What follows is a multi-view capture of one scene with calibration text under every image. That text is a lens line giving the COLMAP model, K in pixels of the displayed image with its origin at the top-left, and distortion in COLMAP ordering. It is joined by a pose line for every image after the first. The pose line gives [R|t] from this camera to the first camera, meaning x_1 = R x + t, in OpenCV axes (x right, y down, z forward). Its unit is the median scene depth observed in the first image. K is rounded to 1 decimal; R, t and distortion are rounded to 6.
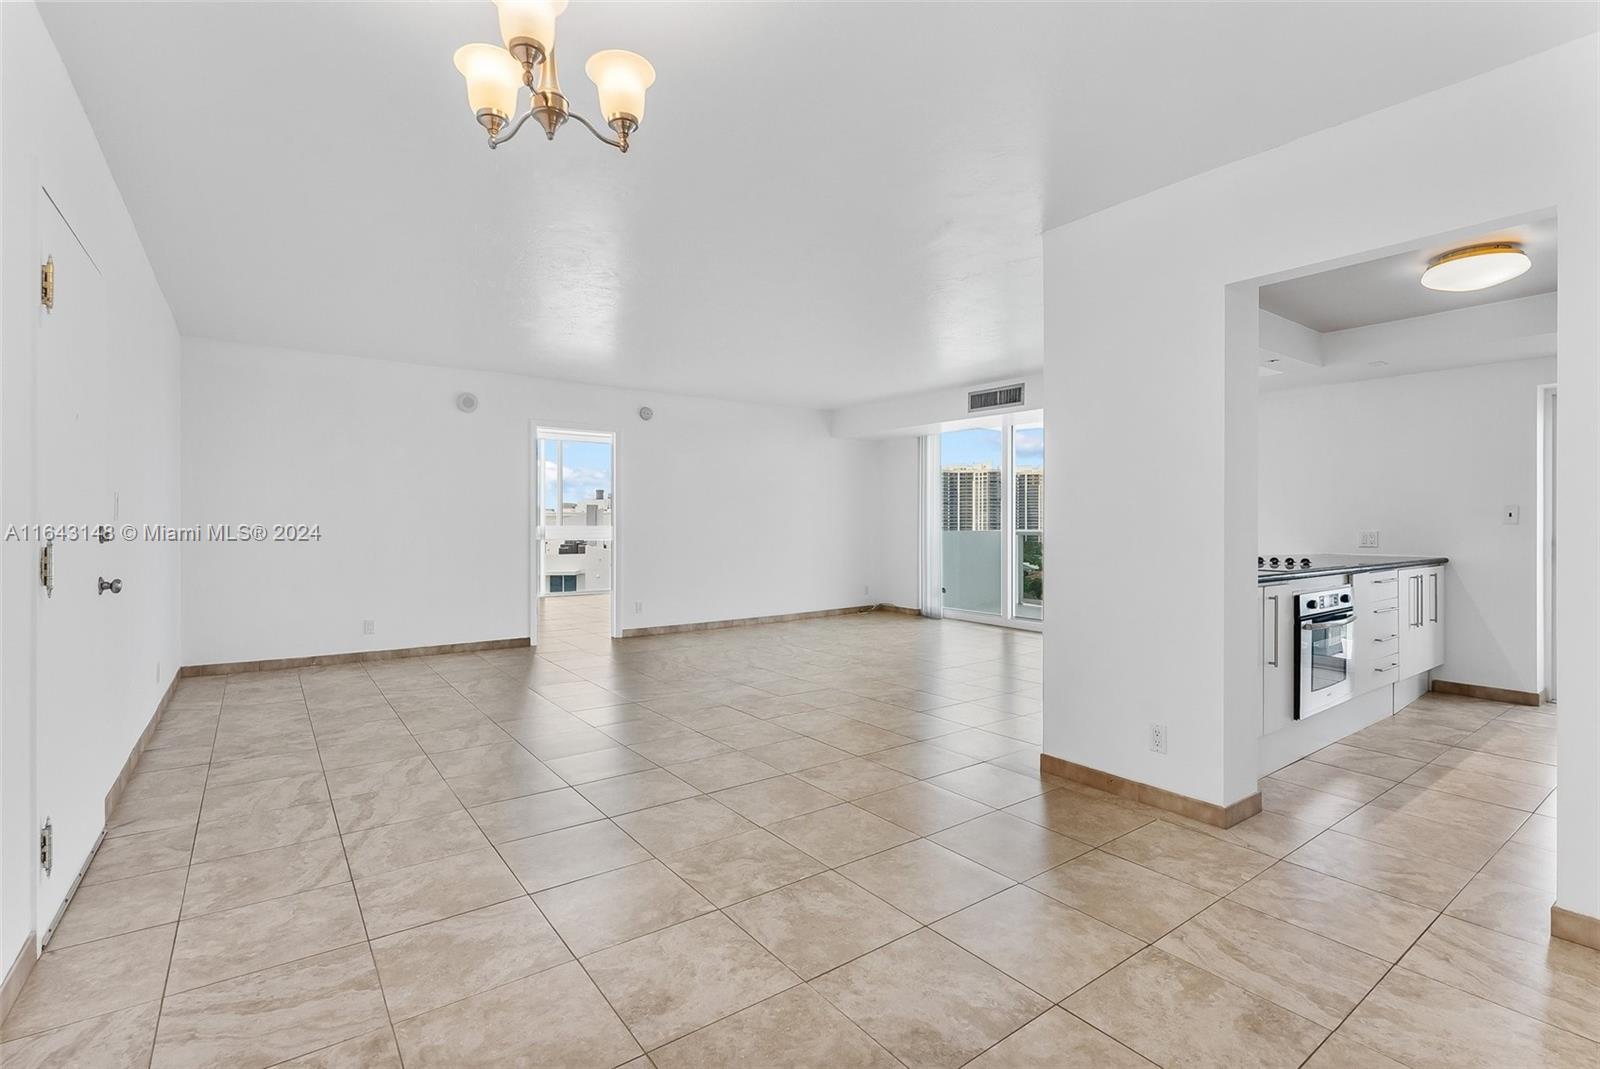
lens RADIAL K [[731.6, 0, 810.6], [0, 731.6, 520.2], [0, 0, 1]] dist [-0.002995, 0.000390]
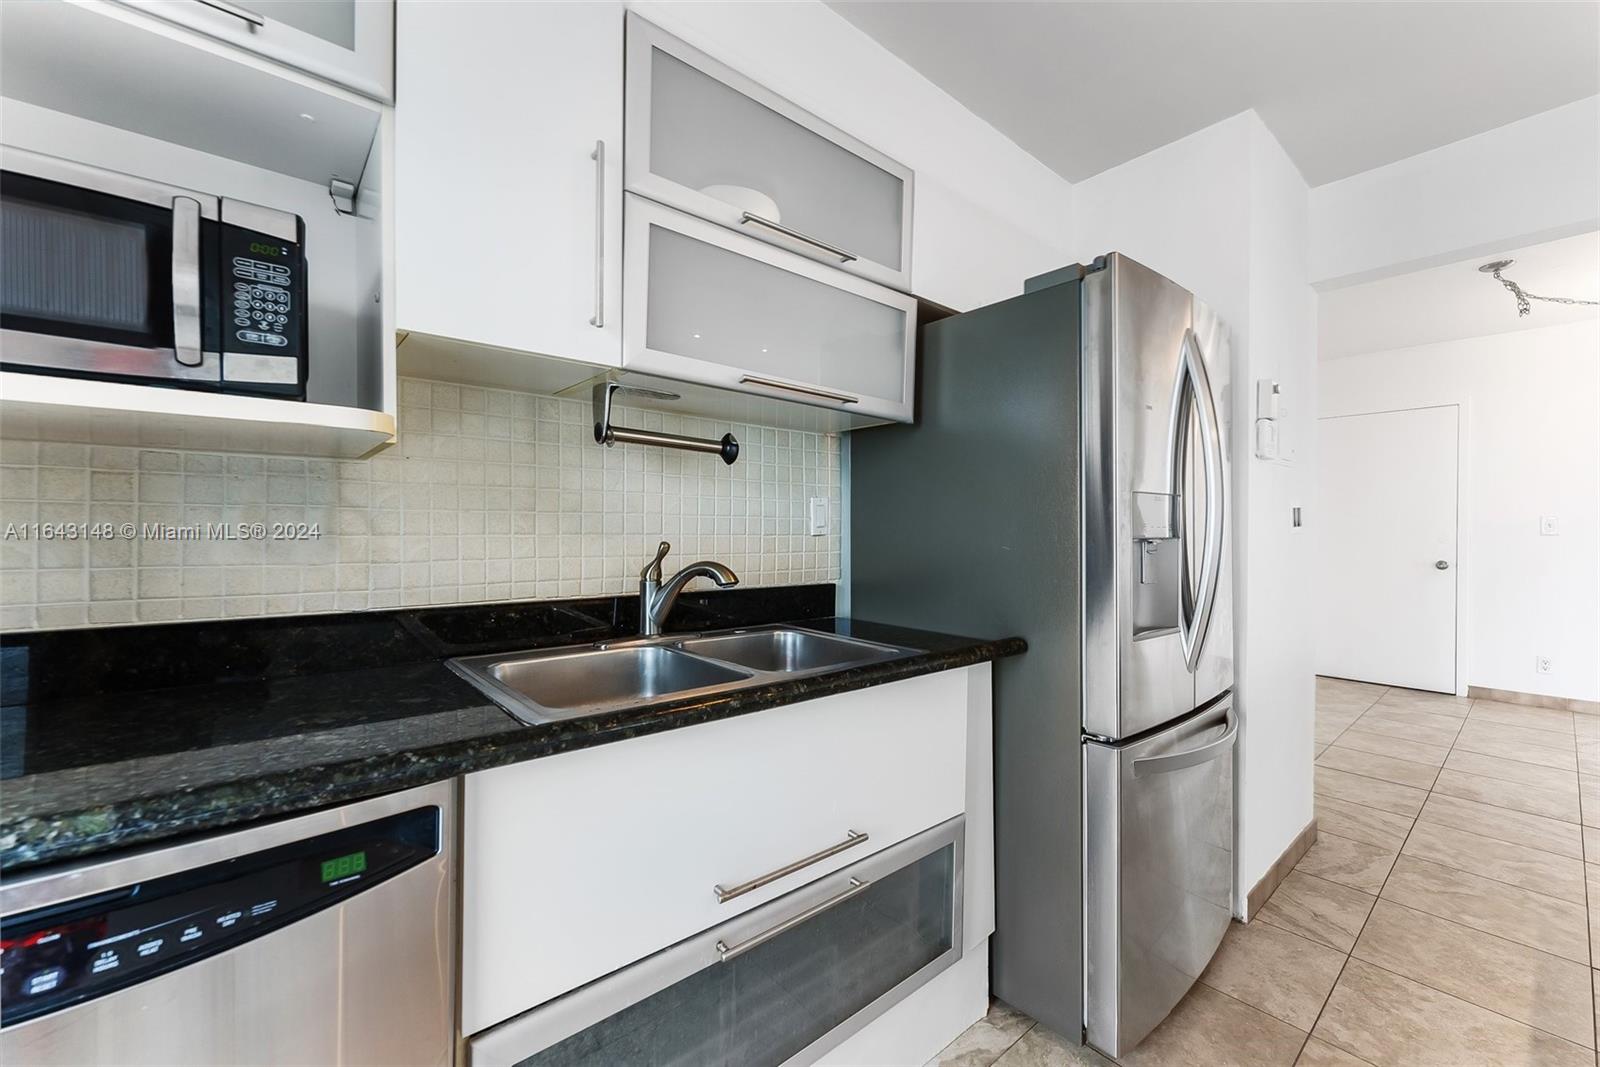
lens RADIAL K [[642.5, 0, 801.9], [0, 642.5, 535.7], [0, 0, 1]] dist [0.000613, 0.000322]
pose [[-0.997962, -0.004010, -0.063685, 1.191898], [-0.004228, 0.999986, 0.003277, 0.007342], [0.063671, 0.003539, -0.997965, 1.239018]]
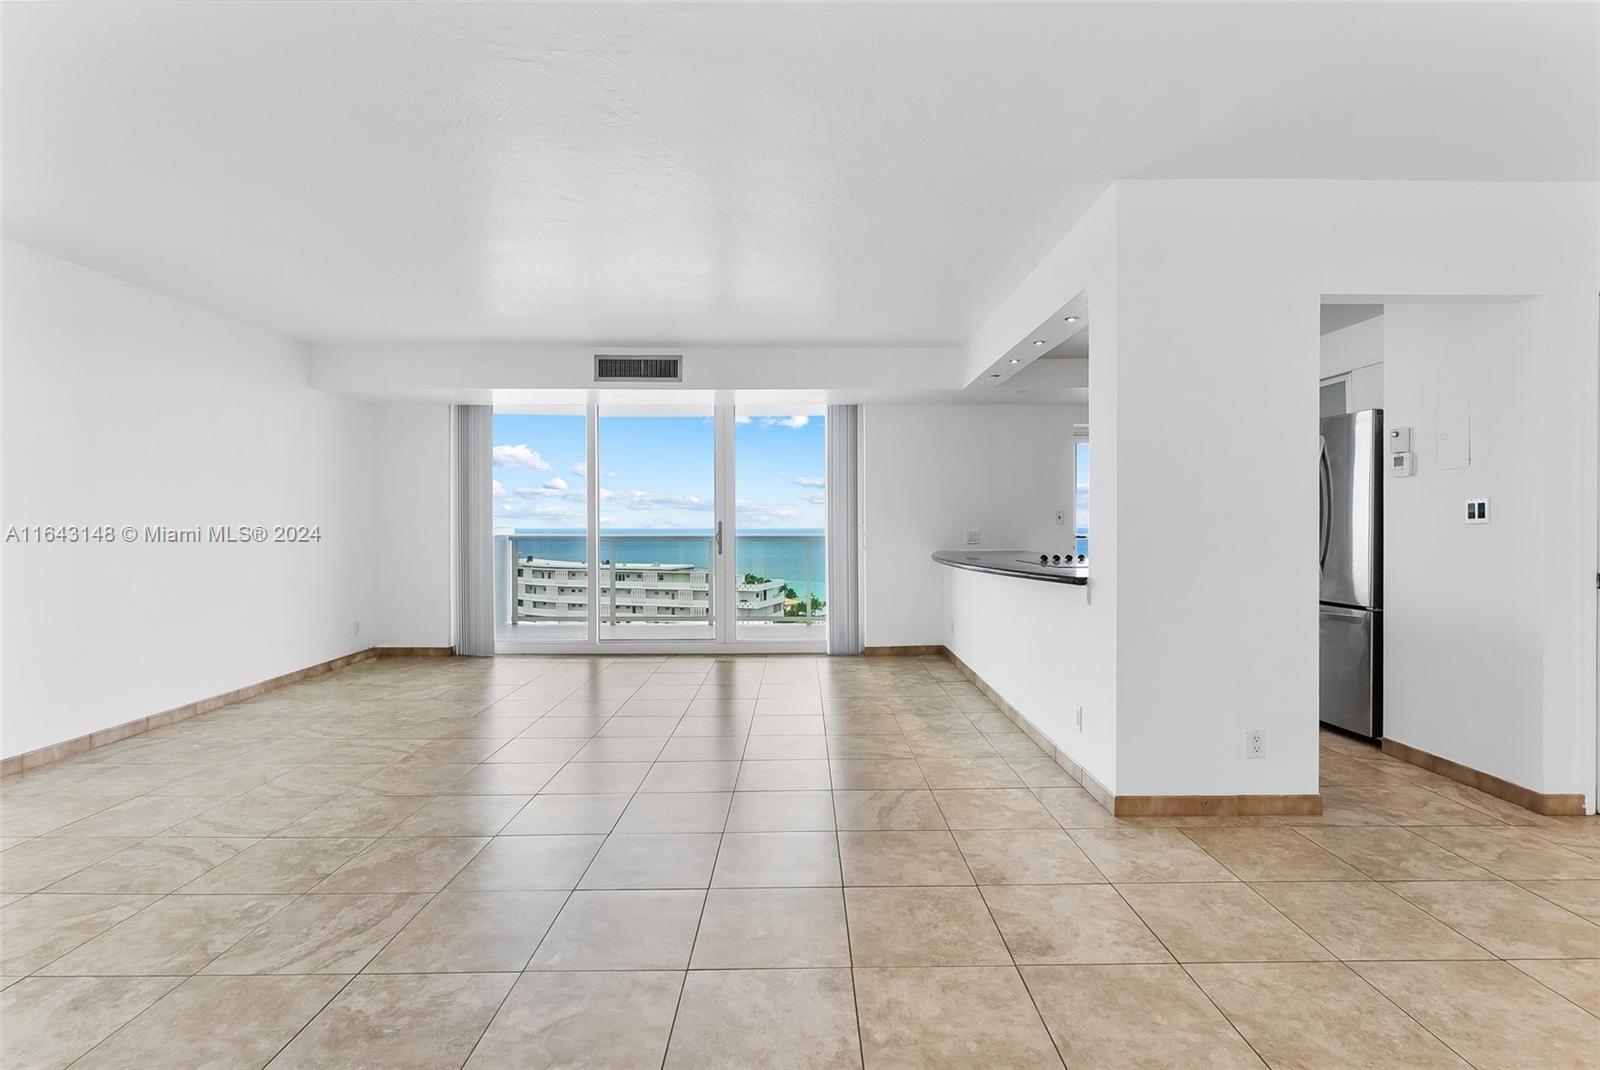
lens RADIAL K [[731.6, 0, 801.9], [0, 731.6, 534.4], [0, 0, 1]] dist [-0.002995, 0.000390]
pose [[0.598120, -0.013618, 0.801291, -0.561524], [0.001251, 0.999870, 0.016059, 0.002099], [-0.801406, -0.008603, 0.598059, 0.767554]]
